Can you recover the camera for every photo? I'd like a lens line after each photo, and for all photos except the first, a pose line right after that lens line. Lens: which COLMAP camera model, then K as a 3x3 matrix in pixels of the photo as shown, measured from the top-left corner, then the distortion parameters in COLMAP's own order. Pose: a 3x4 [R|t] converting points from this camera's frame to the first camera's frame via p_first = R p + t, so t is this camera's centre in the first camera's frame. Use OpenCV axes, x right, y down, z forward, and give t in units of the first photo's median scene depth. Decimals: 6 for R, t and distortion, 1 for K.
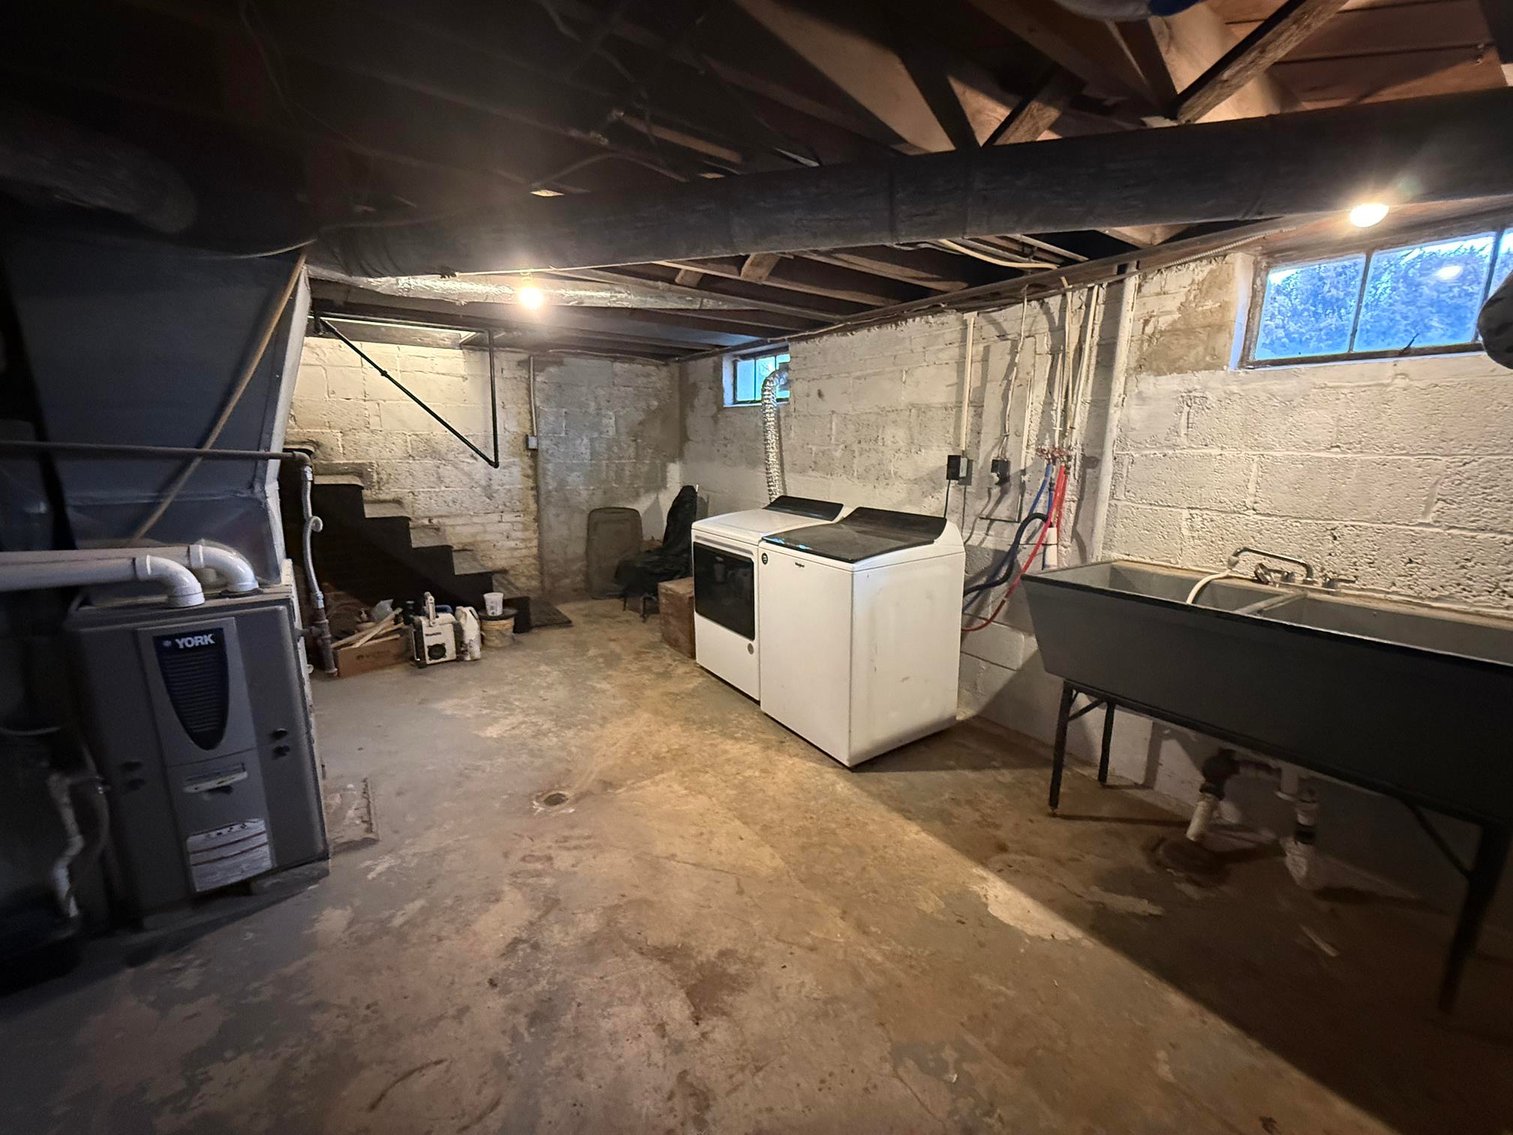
lens RADIAL K [[606.1, 0, 761.7], [0, 606.1, 565.7], [0, 0, 1]] dist [0.003219, 0.000022]
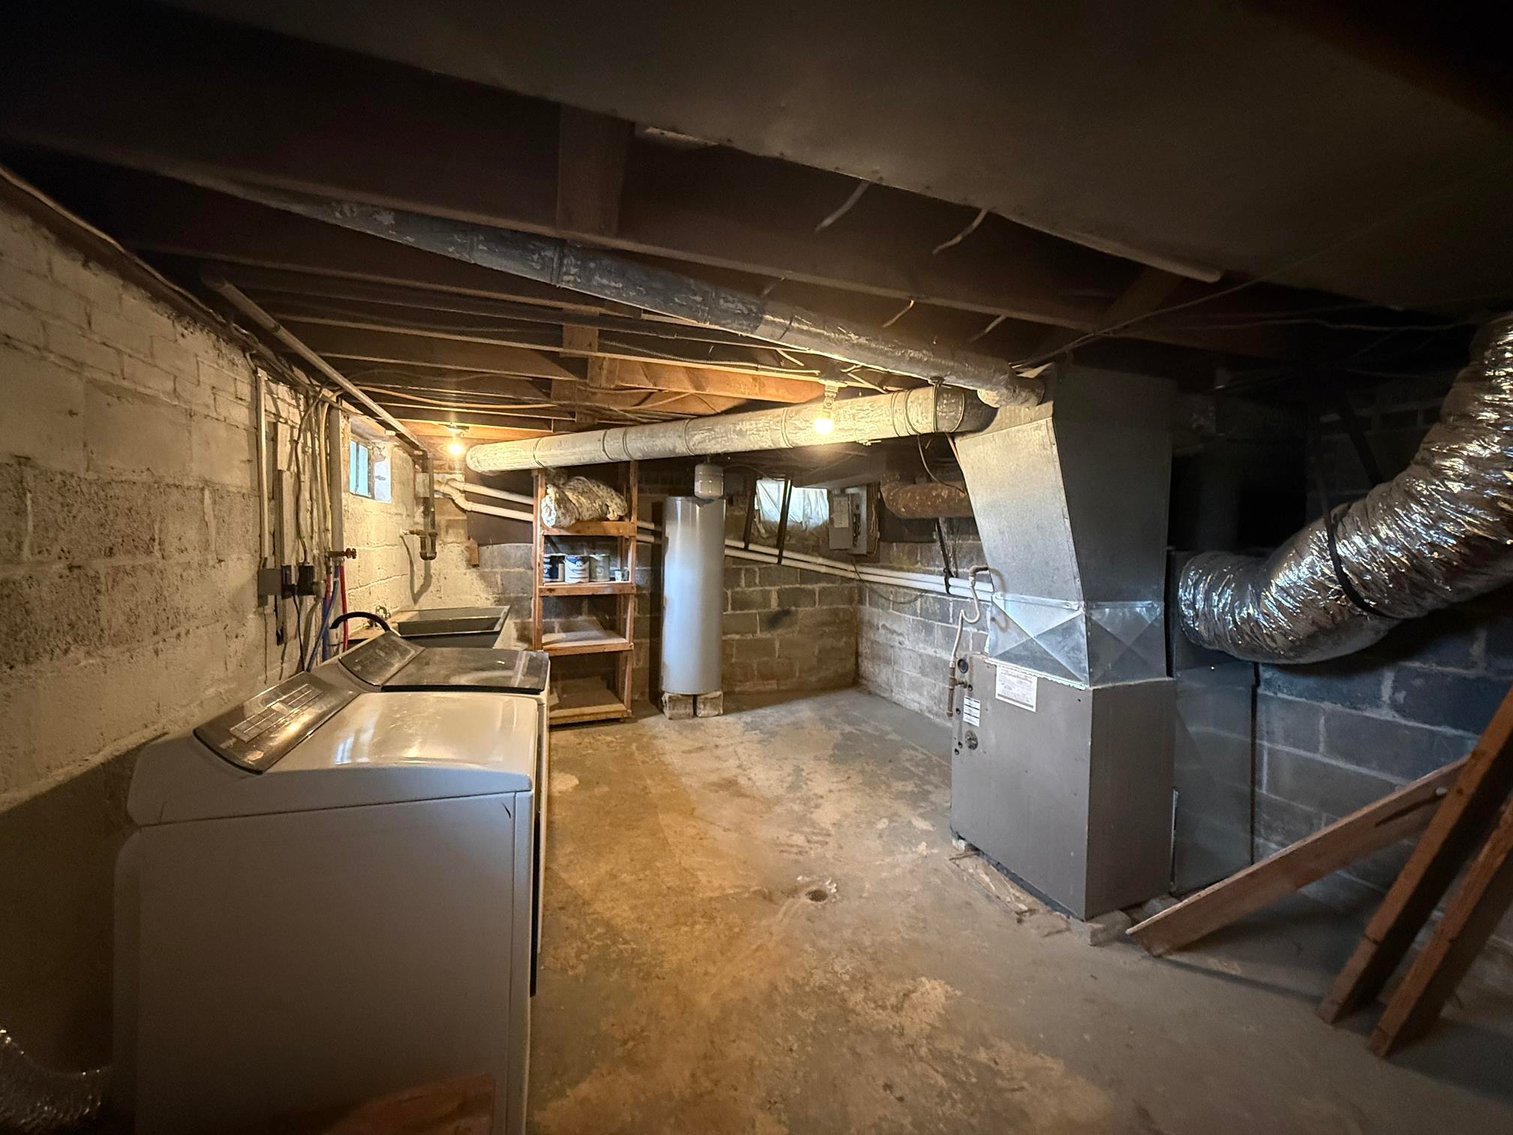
lens RADIAL K [[606.1, 0, 756.6], [0, 606.1, 563.4], [0, 0, 1]] dist [0.003219, 0.000022]
pose [[-0.961744, -0.032008, 0.272072, -0.464960], [0.033526, 0.971934, 0.232854, -0.374875], [-0.271889, 0.233068, -0.933679, 1.716267]]
